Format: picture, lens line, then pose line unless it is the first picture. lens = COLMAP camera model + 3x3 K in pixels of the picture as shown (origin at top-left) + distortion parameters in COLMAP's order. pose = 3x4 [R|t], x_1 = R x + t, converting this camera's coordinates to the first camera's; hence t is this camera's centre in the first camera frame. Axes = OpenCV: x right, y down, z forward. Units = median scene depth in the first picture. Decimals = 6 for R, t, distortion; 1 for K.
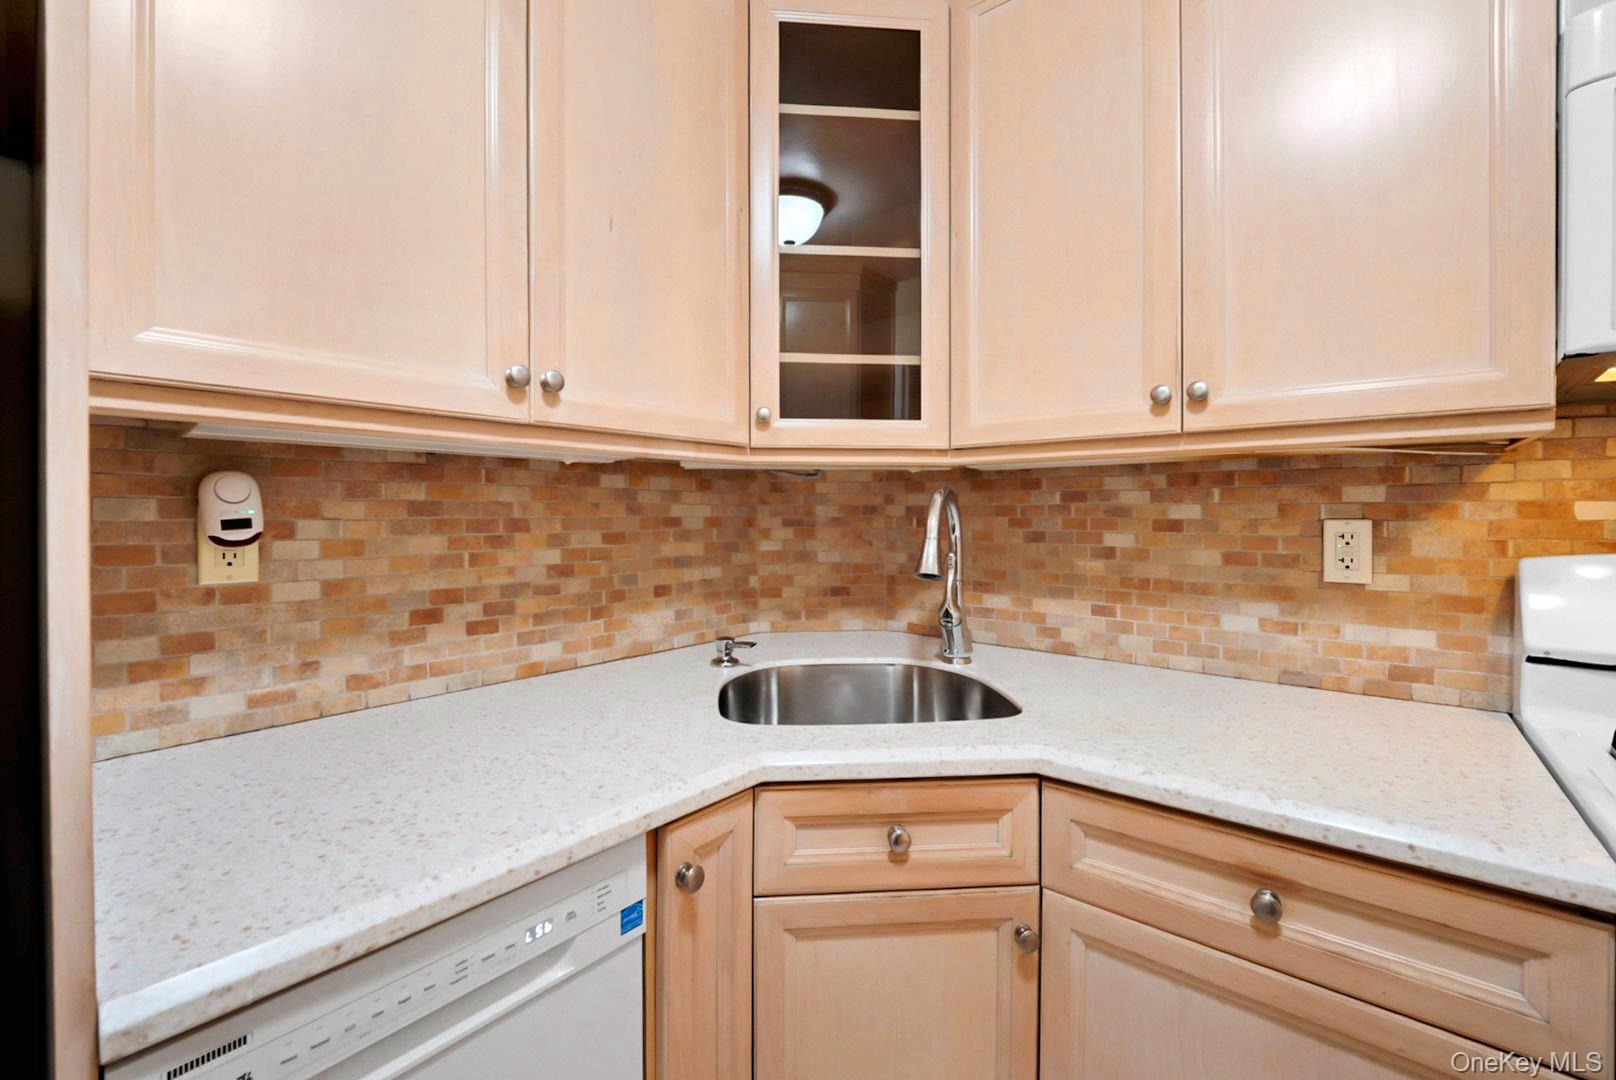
lens RADIAL K [[657.9, 0, 804.6], [0, 657.9, 523.2], [0, 0, 1]] dist [-0.009827, -0.001593]
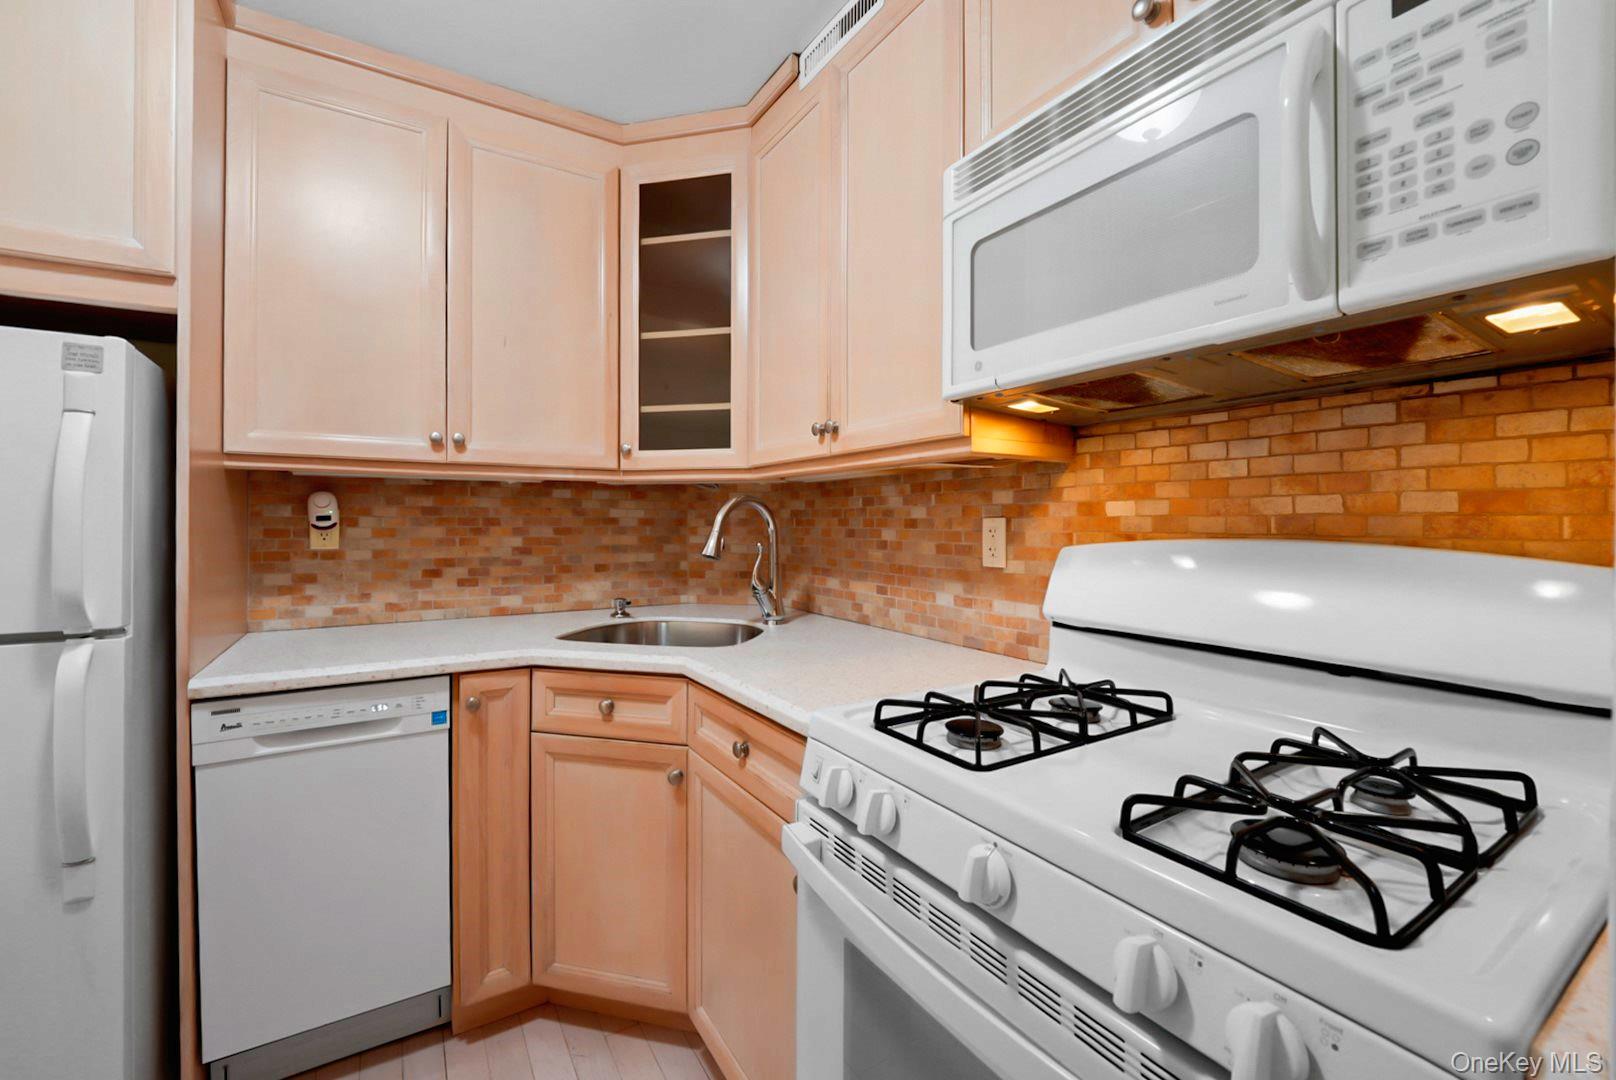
lens RADIAL K [[657.9, 0, 813.2], [0, 657.9, 531.8], [0, 0, 1]] dist [-0.009827, -0.001593]
pose [[0.952447, 0.006648, -0.304632, 0.899458], [-0.006928, 0.999976, 0.000162, 0.024883], [0.304626, 0.001956, 0.952470, -0.338918]]
